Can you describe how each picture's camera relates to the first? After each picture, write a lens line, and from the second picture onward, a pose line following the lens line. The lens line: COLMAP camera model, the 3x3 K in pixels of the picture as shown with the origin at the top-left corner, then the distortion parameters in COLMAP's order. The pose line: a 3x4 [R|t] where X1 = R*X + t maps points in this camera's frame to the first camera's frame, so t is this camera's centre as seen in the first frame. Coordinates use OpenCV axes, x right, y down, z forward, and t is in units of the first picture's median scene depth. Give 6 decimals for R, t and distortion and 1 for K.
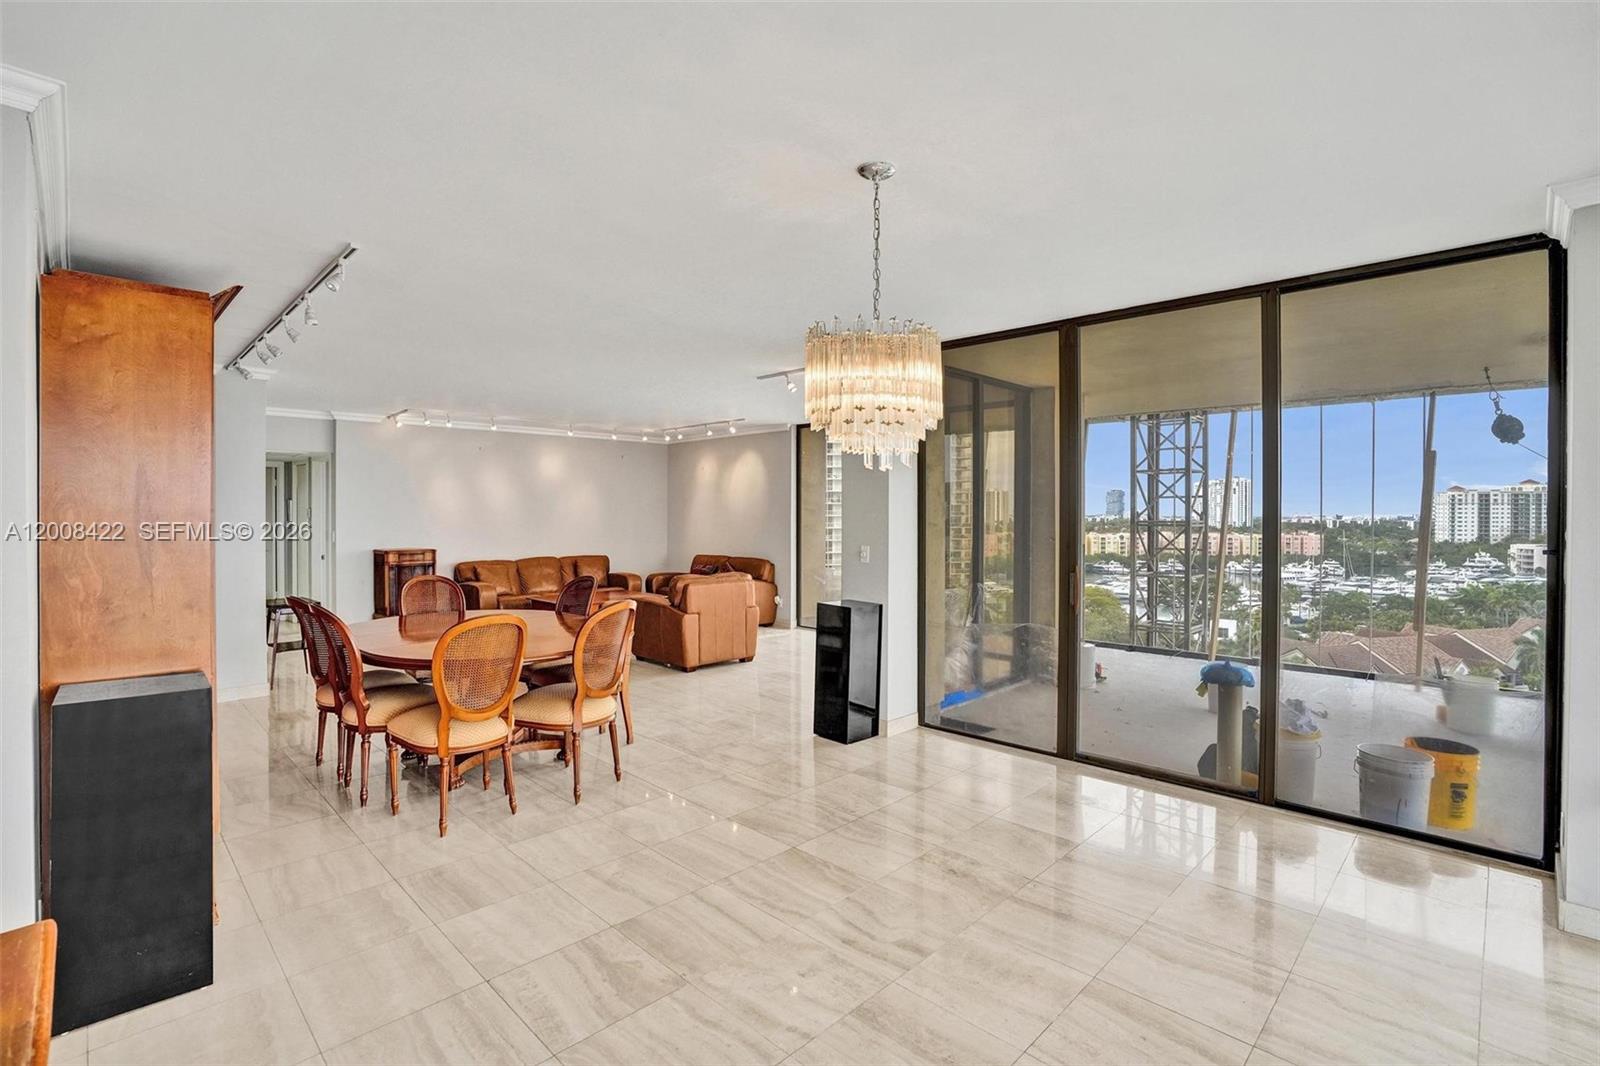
lens RADIAL K [[729.2, 0, 805.7], [0, 729.2, 526.2], [0, 0, 1]] dist [-0.019287, 0.000049]
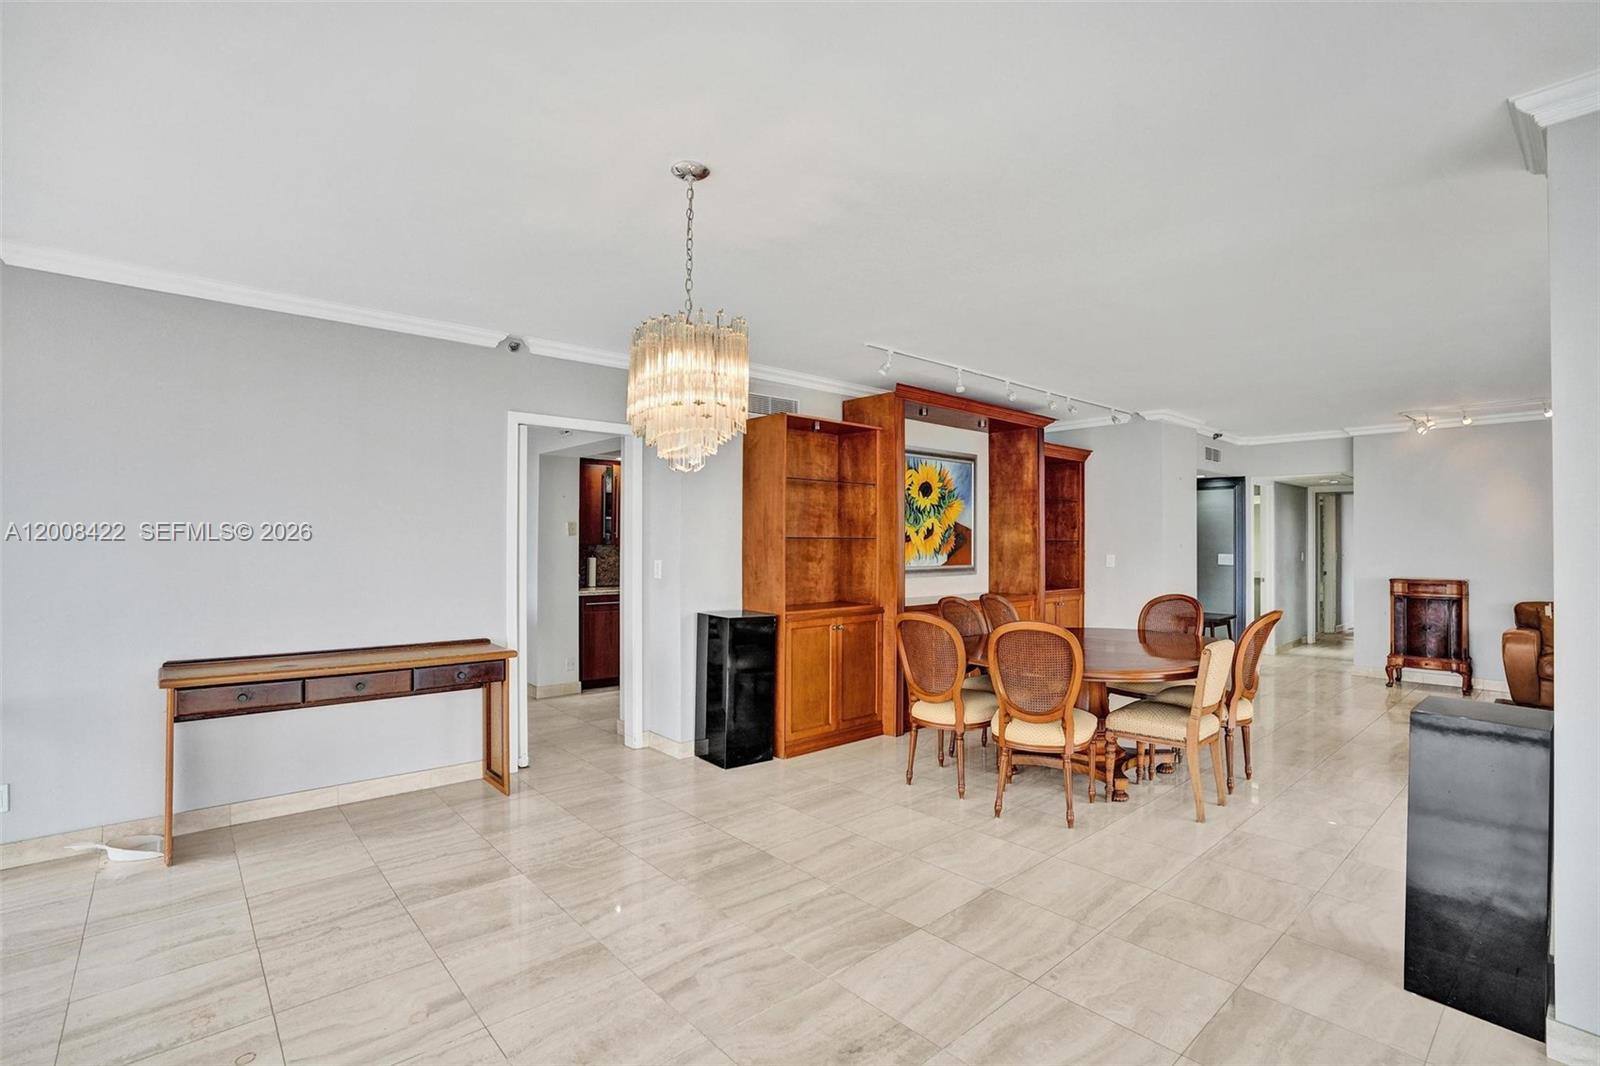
lens RADIAL K [[729.2, 0, 807.5], [0, 729.2, 532.5], [0, 0, 1]] dist [-0.019287, 0.000049]
pose [[-0.056734, -0.031743, -0.997885, 0.844408], [-0.011094, 0.999453, -0.031162, 0.032778], [0.998328, 0.009303, -0.057056, 0.962782]]
